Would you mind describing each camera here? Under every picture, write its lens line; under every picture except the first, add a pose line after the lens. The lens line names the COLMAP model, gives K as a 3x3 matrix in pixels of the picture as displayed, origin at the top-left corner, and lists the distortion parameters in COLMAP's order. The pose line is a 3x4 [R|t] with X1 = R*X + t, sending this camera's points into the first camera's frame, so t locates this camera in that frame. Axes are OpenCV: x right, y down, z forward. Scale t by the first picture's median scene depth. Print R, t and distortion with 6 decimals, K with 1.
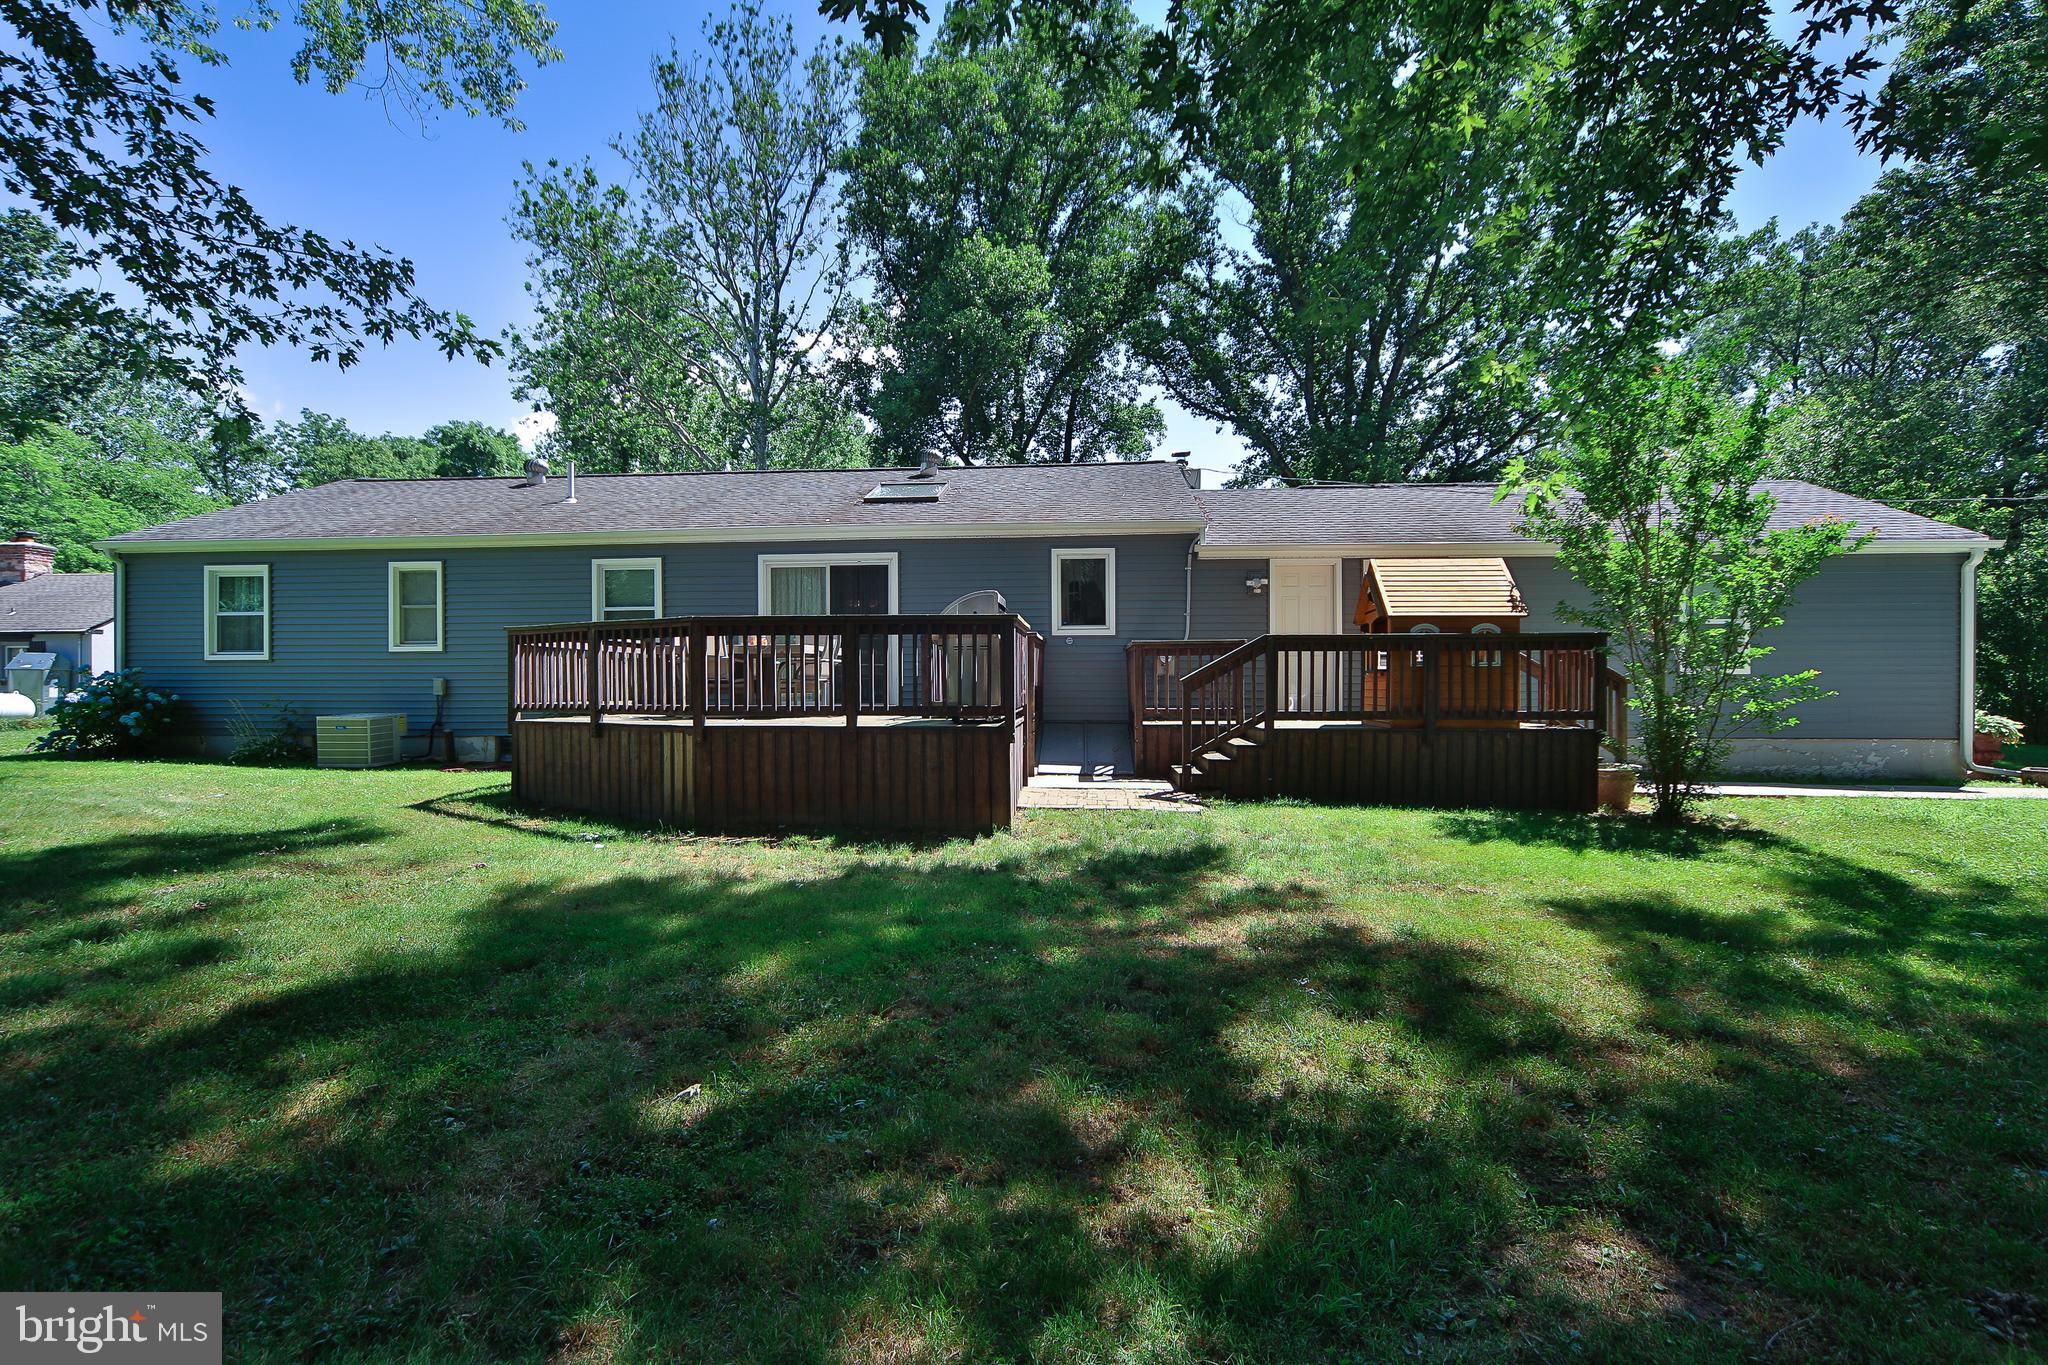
lens RADIAL K [[866.1, 0, 1014.3], [0, 866.1, 683.5], [0, 0, 1]] dist [-0.008547, 0.000982]
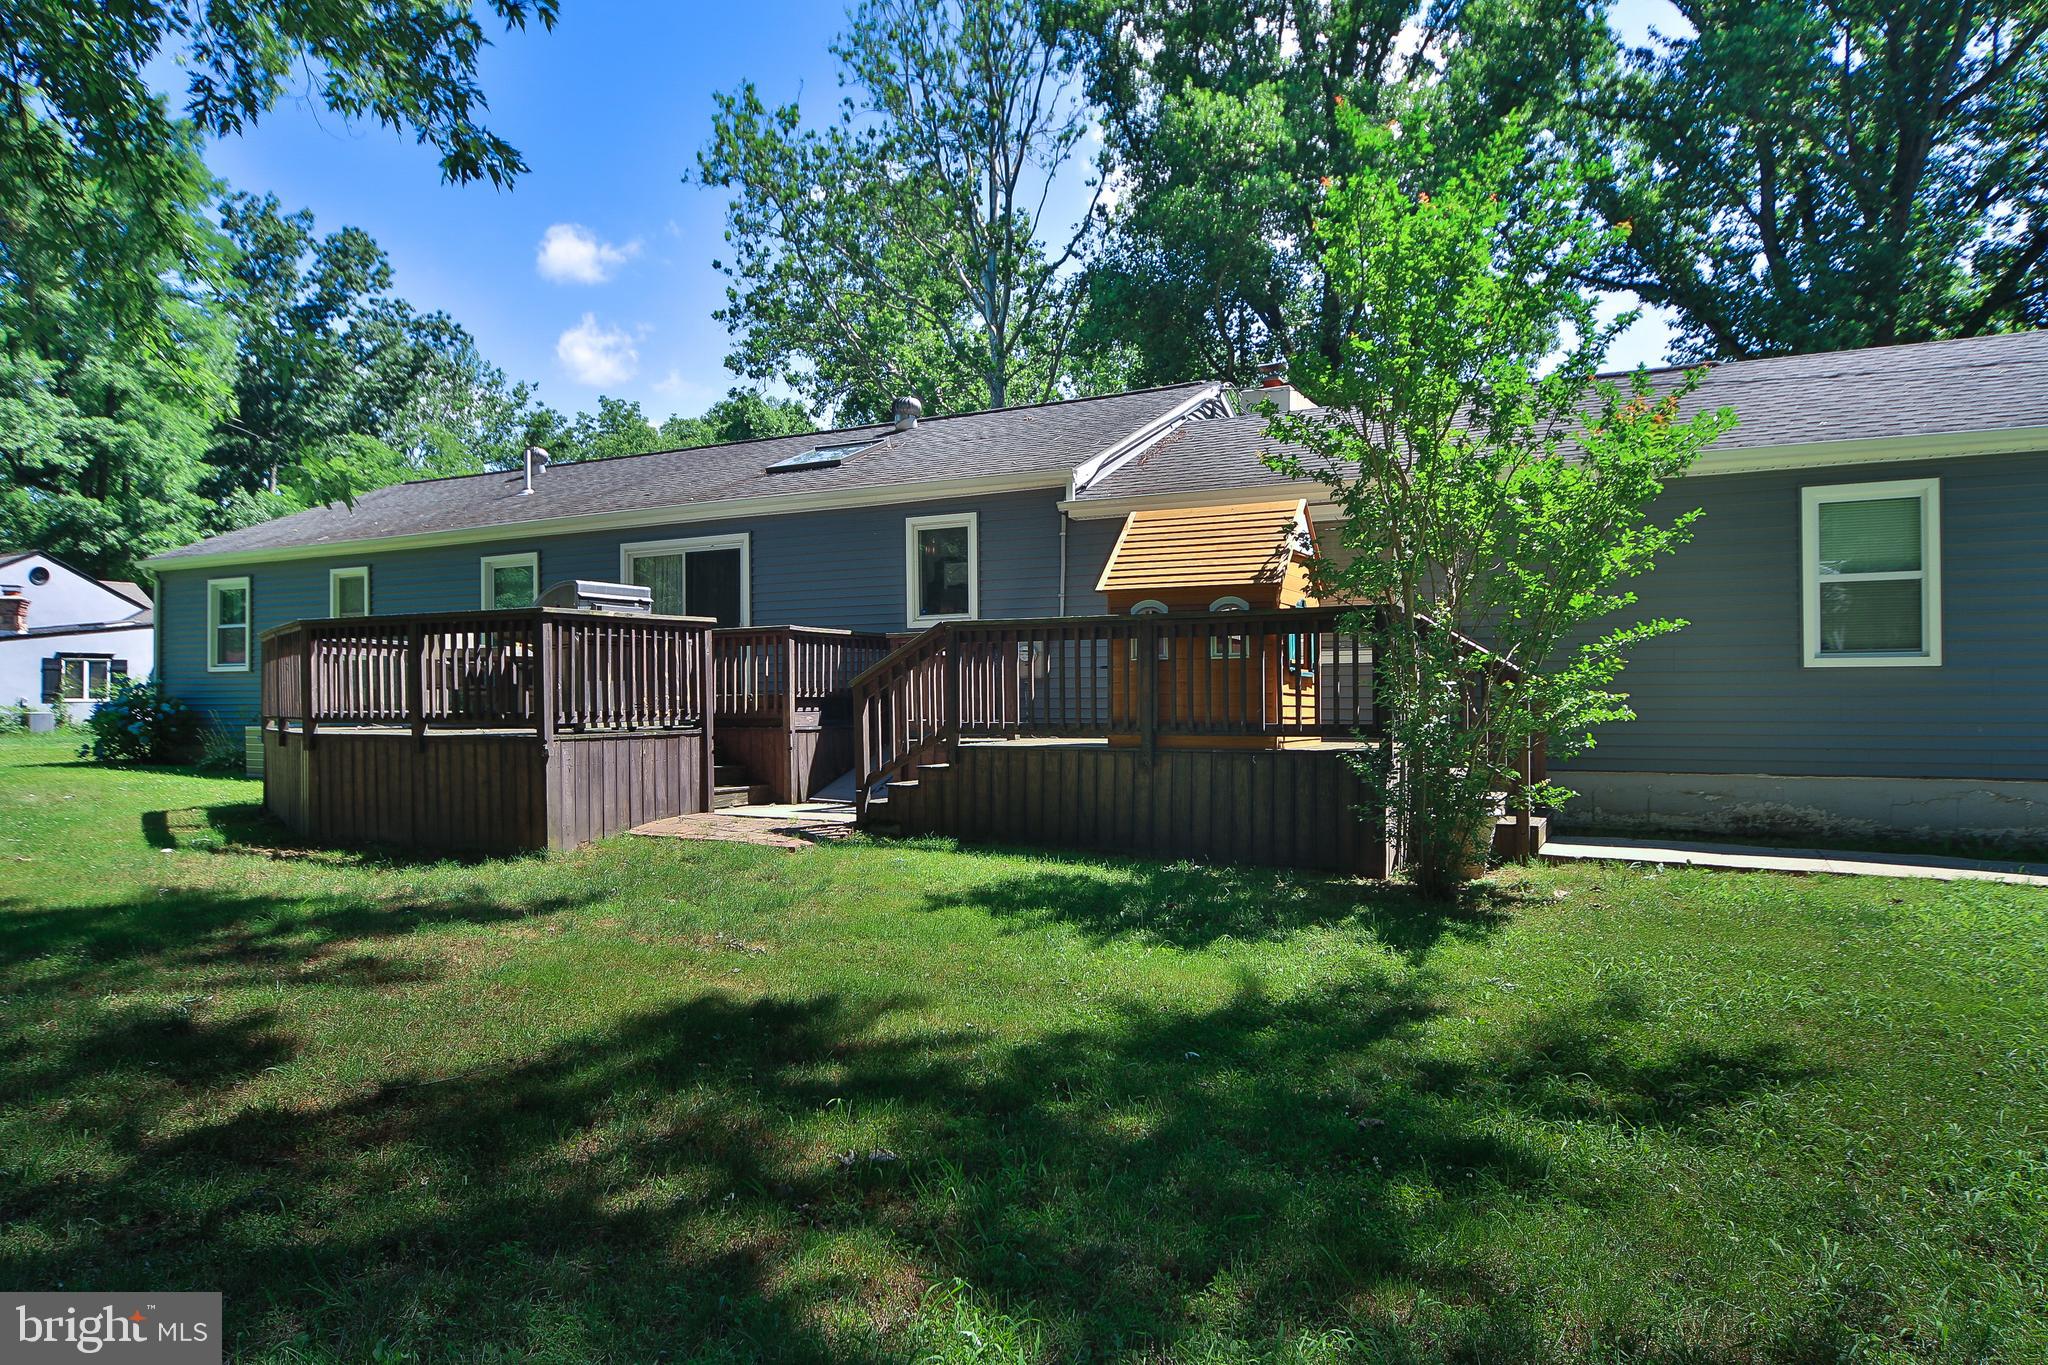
lens RADIAL K [[1246.4, 0, 1136.8], [0, 1246.4, 677.5], [0, 0, 1]] dist [-0.022087, 0.004025]
pose [[0.928753, -0.008691, -0.370596, 0.648579], [0.000711, 0.999765, -0.021663, 0.012908], [0.370697, 0.019856, 0.928541, 0.038176]]
